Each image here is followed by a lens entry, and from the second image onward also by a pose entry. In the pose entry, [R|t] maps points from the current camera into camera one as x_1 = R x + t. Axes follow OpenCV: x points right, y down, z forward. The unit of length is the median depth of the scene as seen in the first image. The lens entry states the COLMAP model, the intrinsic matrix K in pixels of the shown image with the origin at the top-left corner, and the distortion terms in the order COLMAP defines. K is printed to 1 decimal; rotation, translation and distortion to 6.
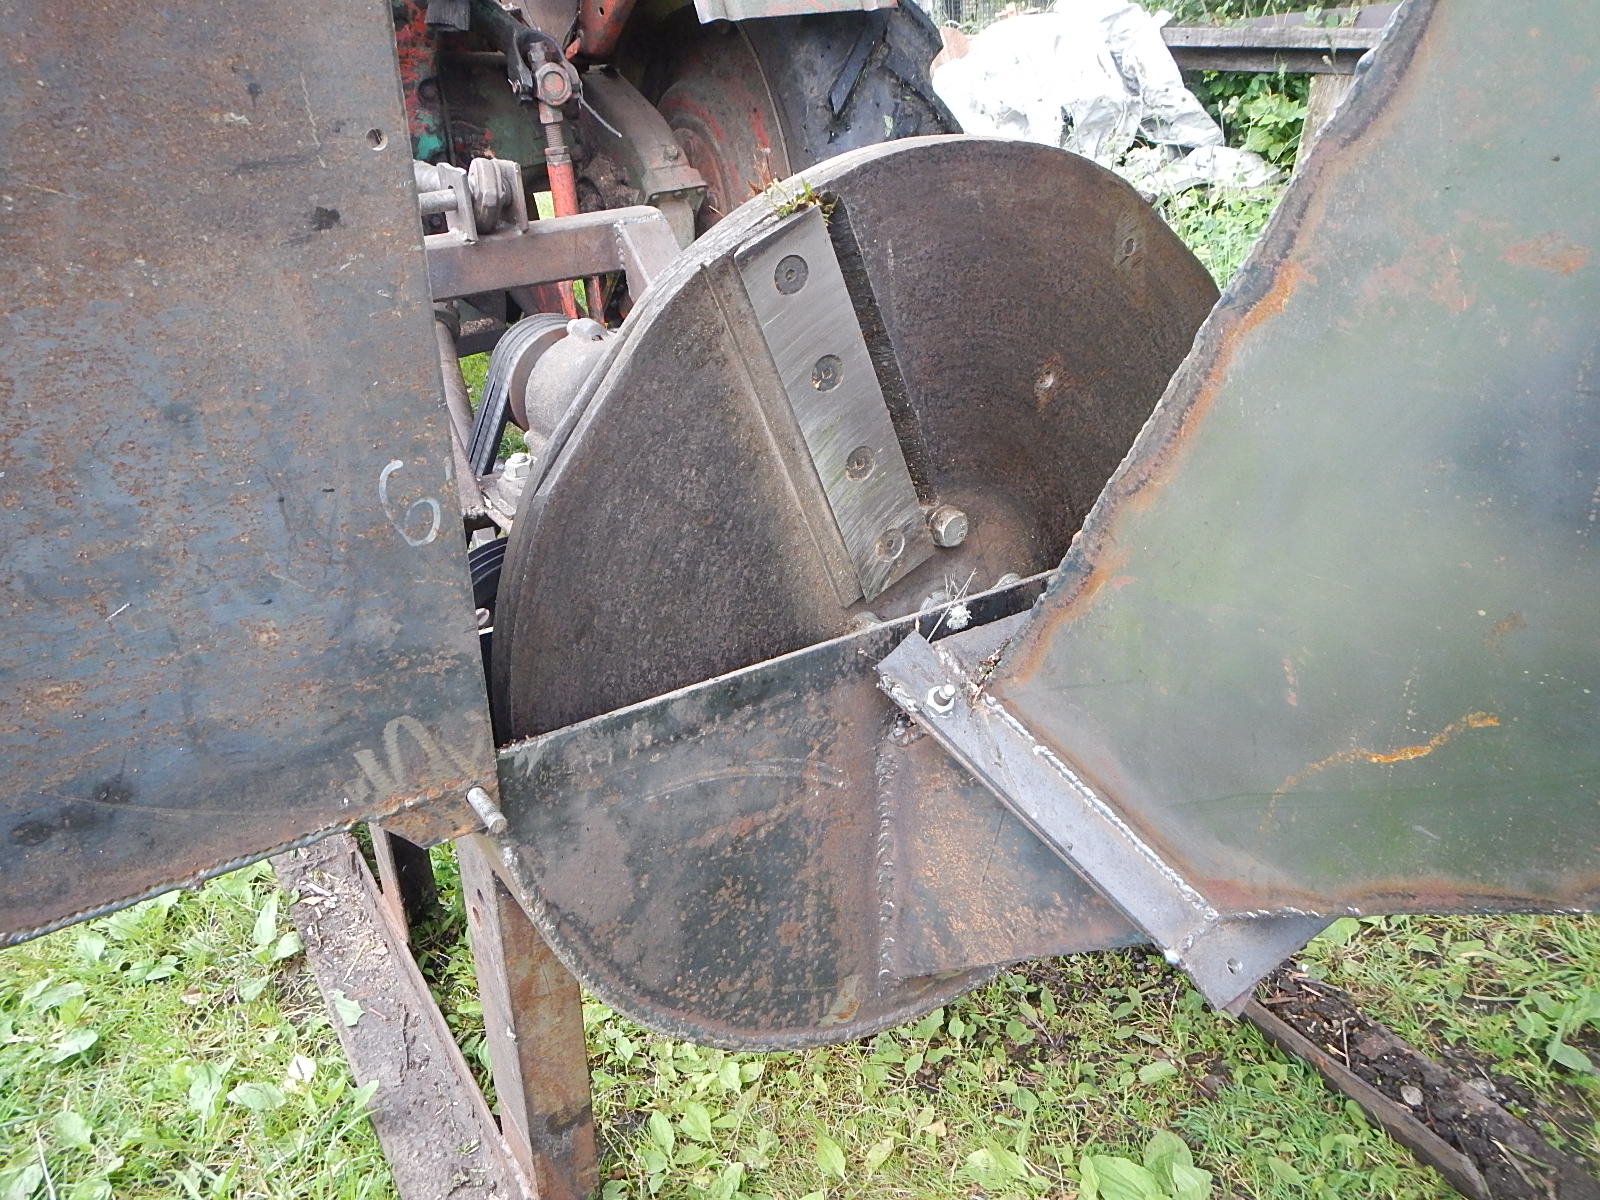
lens RADIAL K [[1301.3, 0, 800.0], [0, 1301.3, 600.0], [0, 0, 1]] dist [0.006192, 0.005649]
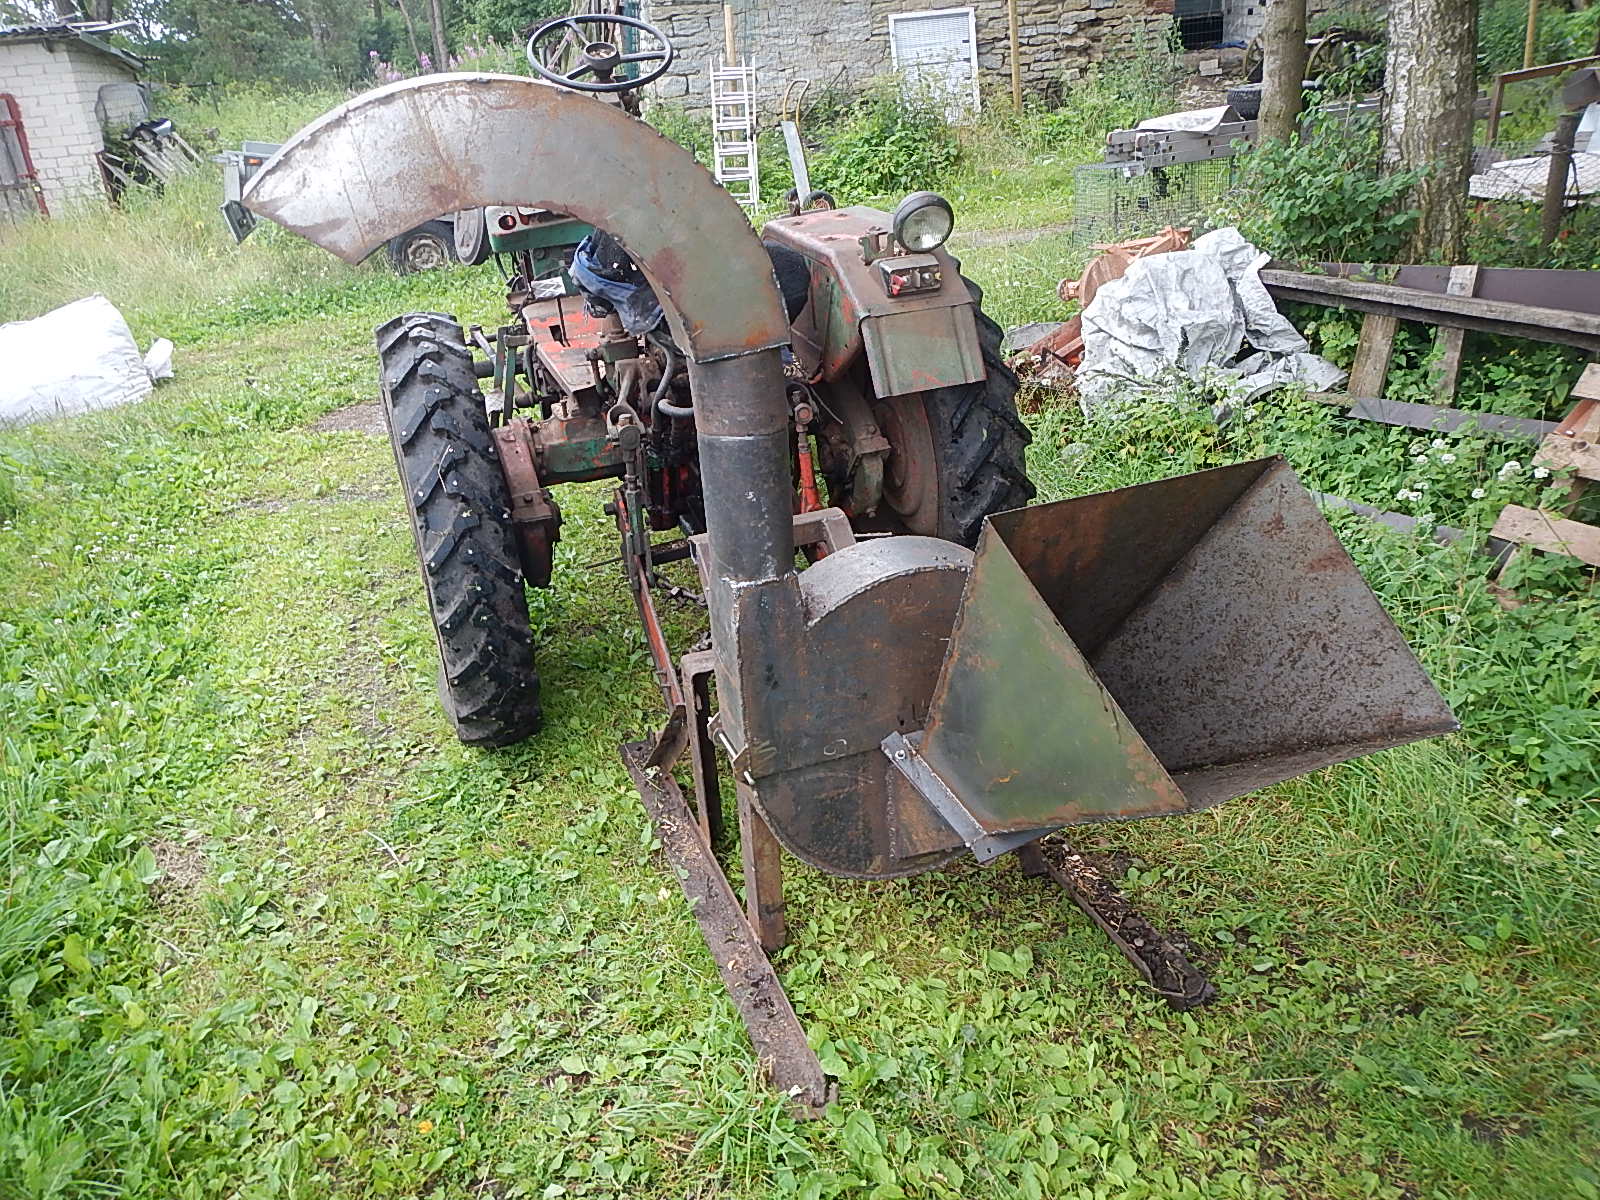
lens RADIAL K [[1325.2, 0, 800.0], [0, 1325.2, 600.0], [0, 0, 1]] dist [-0.143105, 0.001095]
pose [[0.977931, 0.051641, -0.202447, 0.291259], [-0.056293, 0.998265, -0.017289, -0.129011], [0.201203, 0.028303, 0.979141, -1.224656]]
